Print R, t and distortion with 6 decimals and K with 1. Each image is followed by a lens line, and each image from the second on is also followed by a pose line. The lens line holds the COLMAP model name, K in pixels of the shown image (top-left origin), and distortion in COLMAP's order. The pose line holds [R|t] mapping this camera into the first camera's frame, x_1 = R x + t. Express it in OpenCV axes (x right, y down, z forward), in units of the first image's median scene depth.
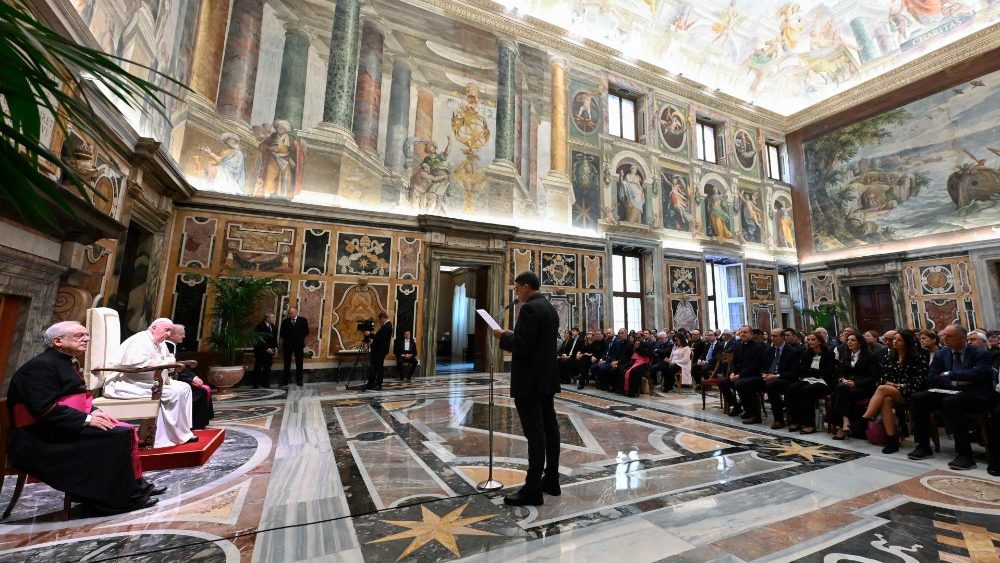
lens RADIAL K [[423.9, 0, 505.0], [0, 423.9, 263.7], [0, 0, 1]] dist [-0.002119, -0.000429]
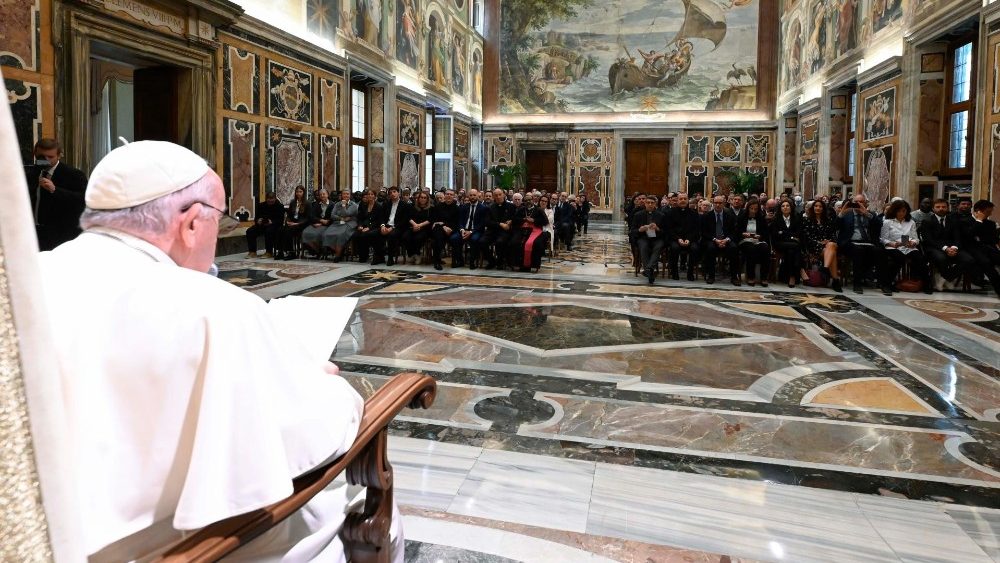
lens RADIAL K [[509.2, 0, 515.6], [0, 509.2, 215.5], [0, 0, 1]] dist [0.000120, -0.000524]
pose [[0.634930, -0.029810, 0.771994, -0.230359], [-0.138463, 0.978685, 0.151671, 0.026449], [-0.760061, -0.203193, 0.617269, 0.199642]]
